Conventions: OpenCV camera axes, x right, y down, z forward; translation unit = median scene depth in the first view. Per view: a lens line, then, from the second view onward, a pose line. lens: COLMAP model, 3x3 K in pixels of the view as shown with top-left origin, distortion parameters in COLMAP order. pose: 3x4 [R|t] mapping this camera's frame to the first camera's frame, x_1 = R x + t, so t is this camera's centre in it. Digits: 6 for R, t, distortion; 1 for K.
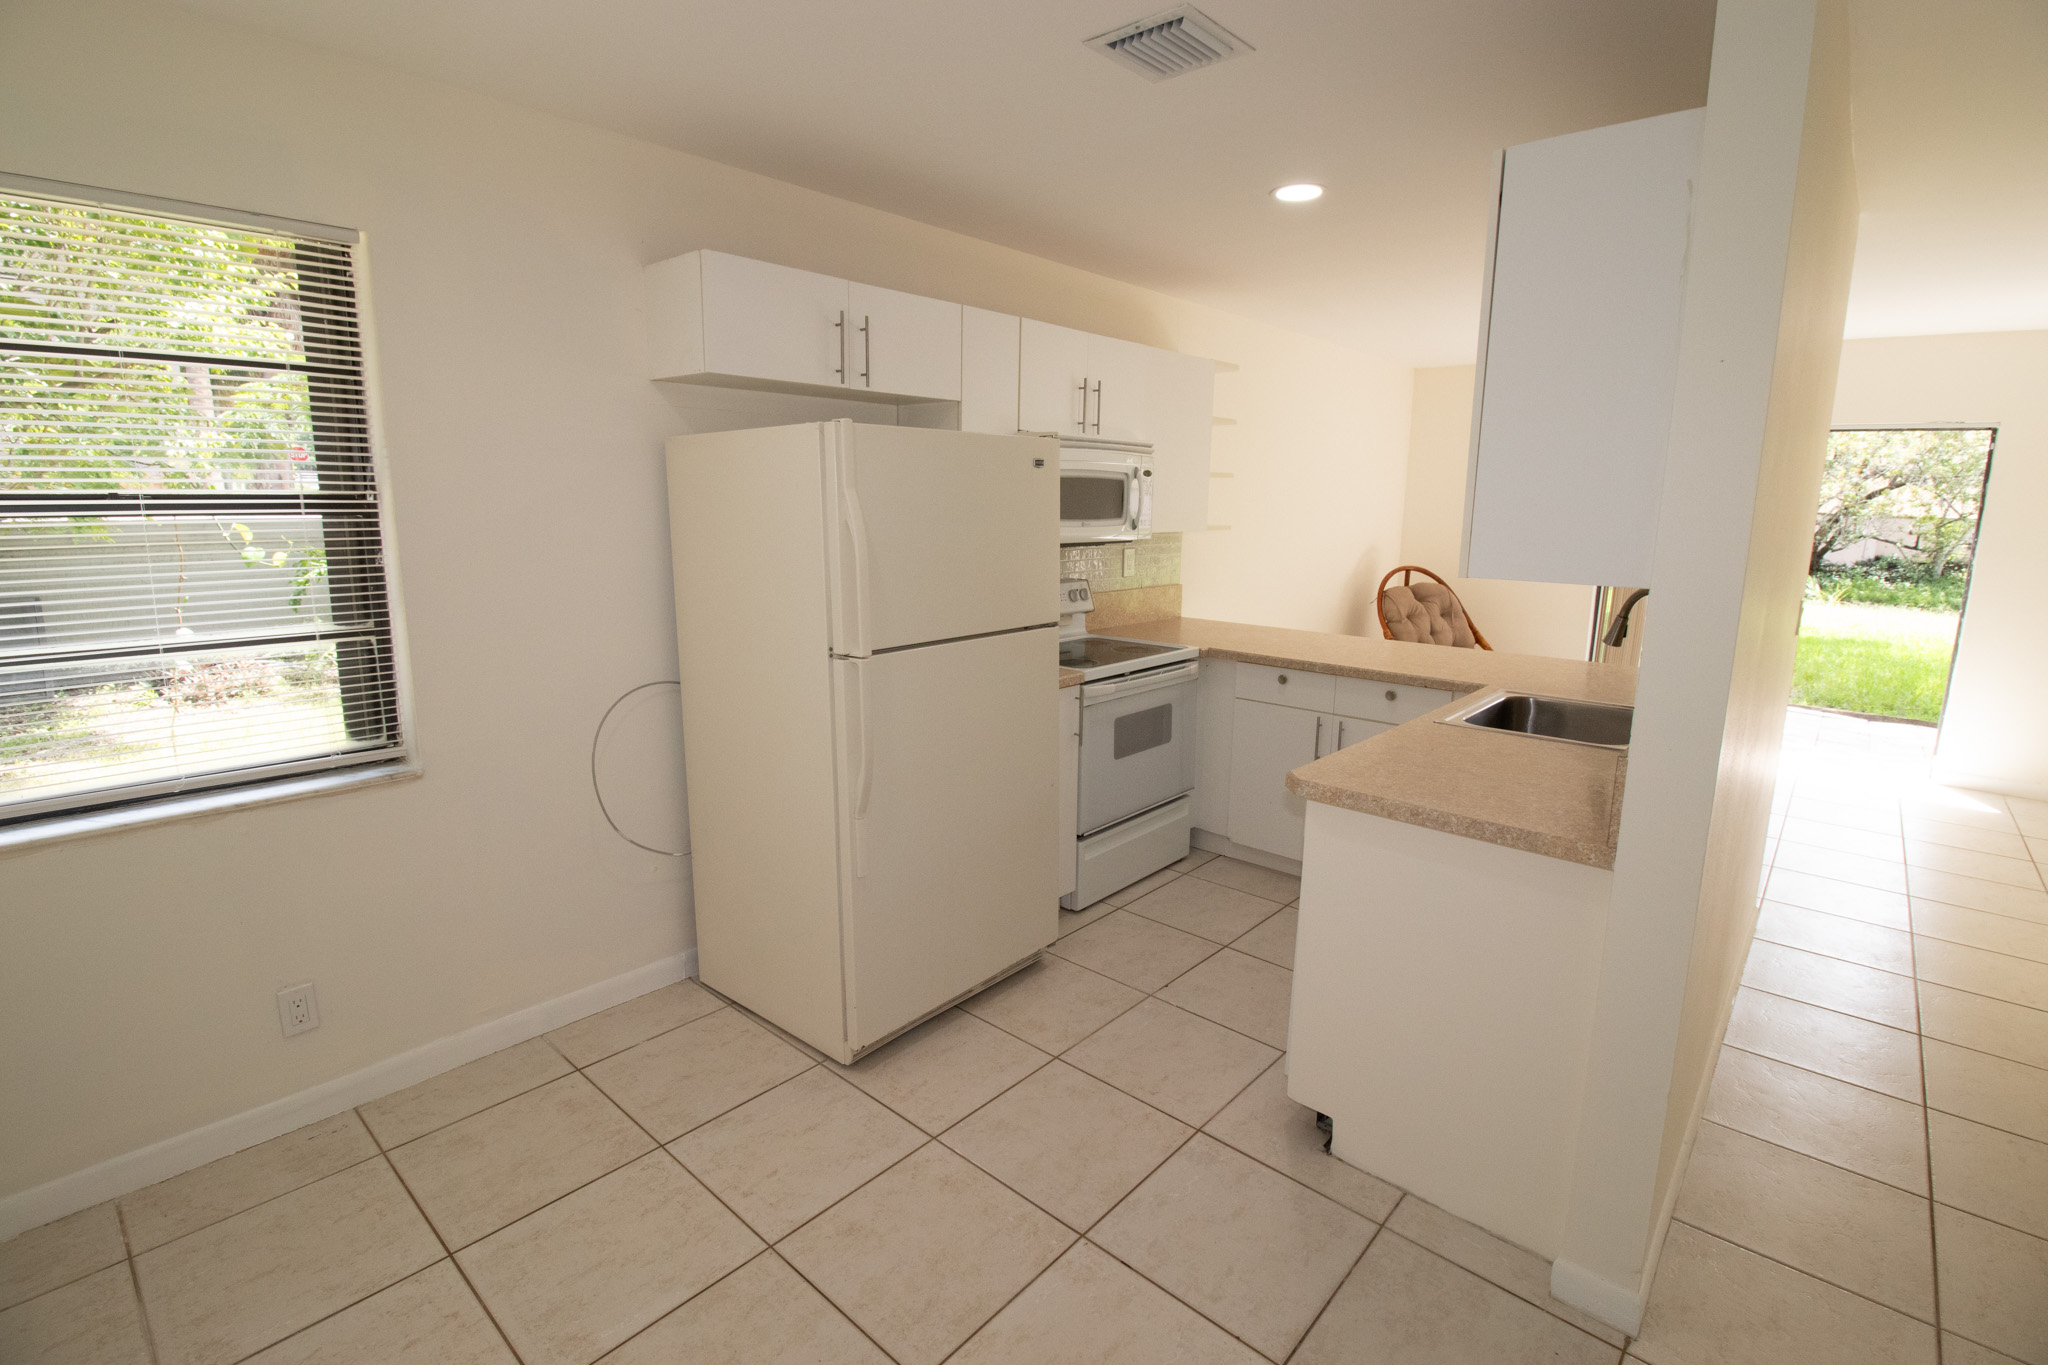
lens RADIAL K [[951.0, 0, 1021.3], [0, 951.0, 671.1], [0, 0, 1]] dist [0.000756, -0.013443]
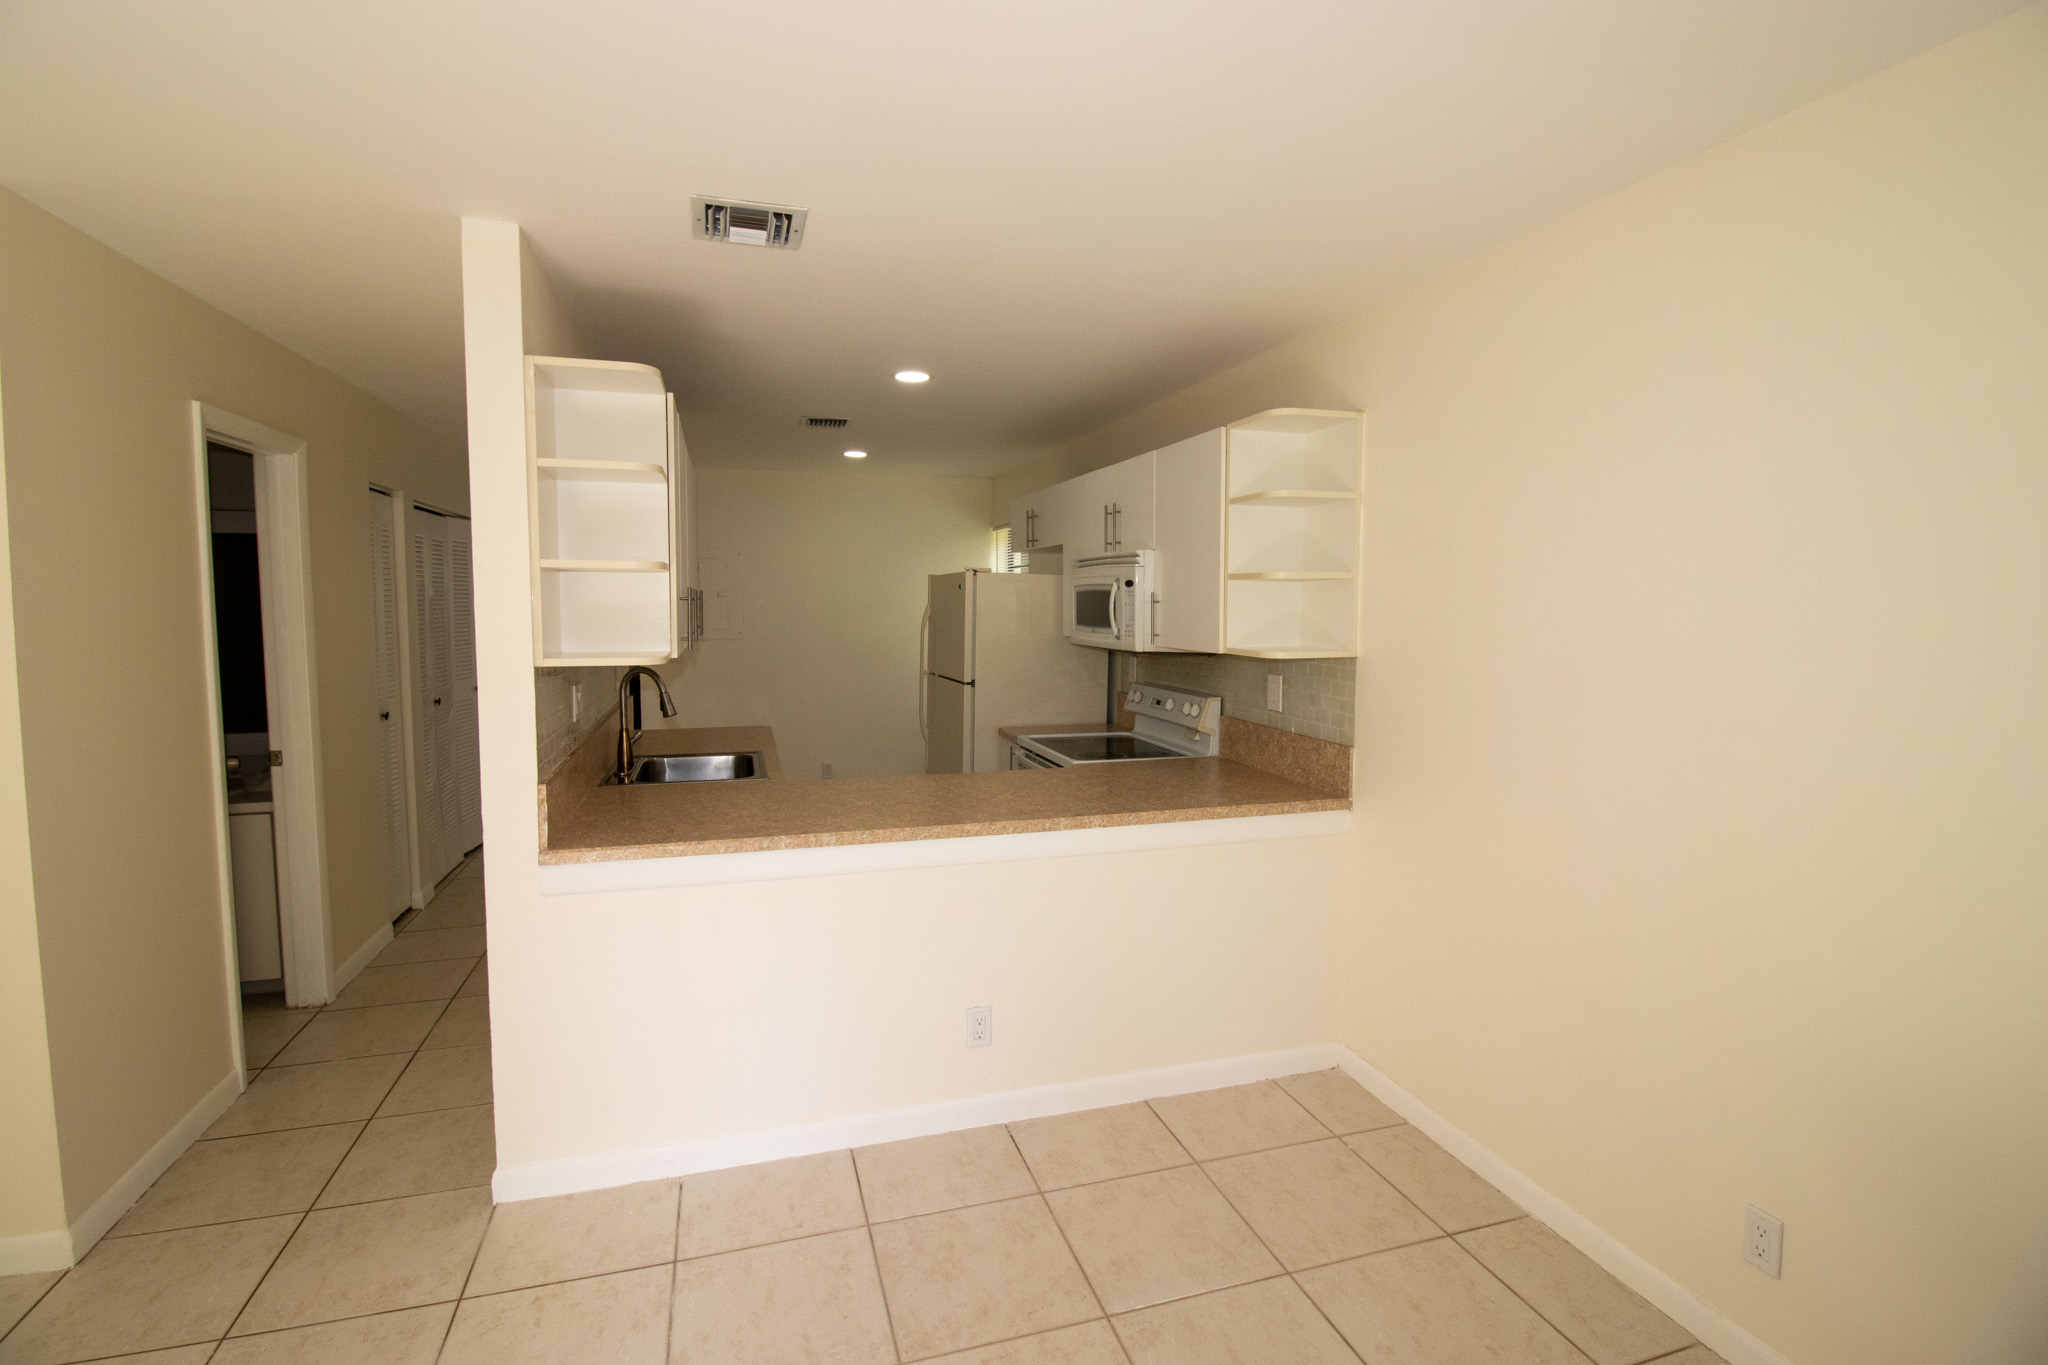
lens RADIAL K [[951.0, 0, 1021.3], [0, 951.0, 671.1], [0, 0, 1]] dist [0.000756, -0.013443]
pose [[-0.516992, 0.052245, -0.854394, 1.036326], [-0.163105, 0.973836, 0.158243, -0.259669], [0.840307, 0.221166, -0.494944, 1.425176]]
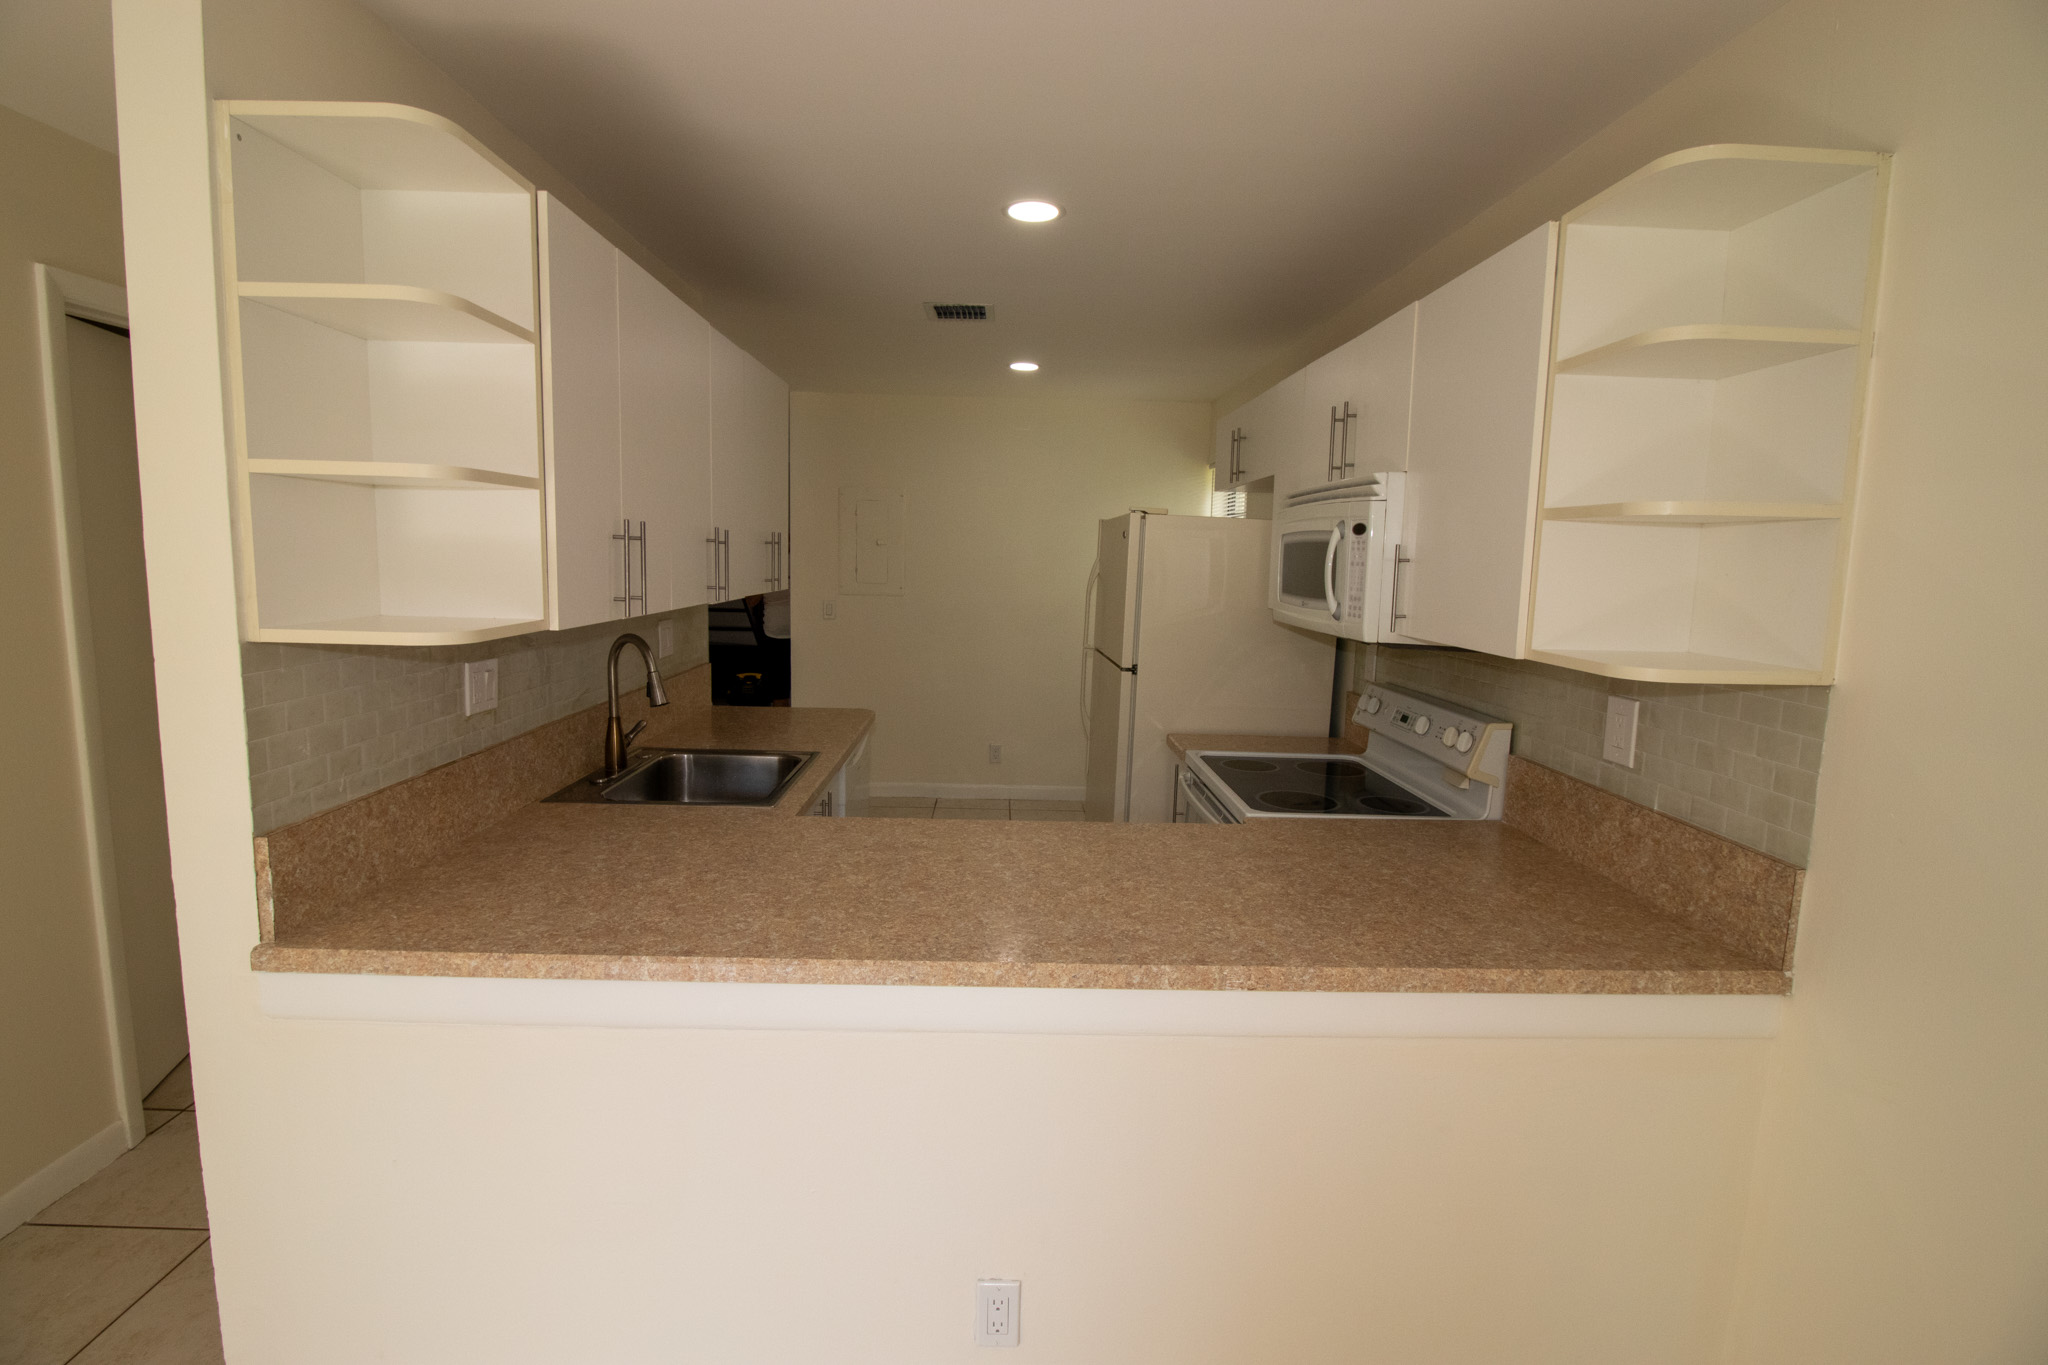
lens RADIAL K [[951.0, 0, 1021.3], [0, 951.0, 671.1], [0, 0, 1]] dist [0.000756, -0.013443]
pose [[-0.727062, 0.055679, -0.684311, 0.701869], [-0.156172, 0.957167, 0.243808, -0.237635], [0.668575, 0.284133, -0.687224, 1.306025]]
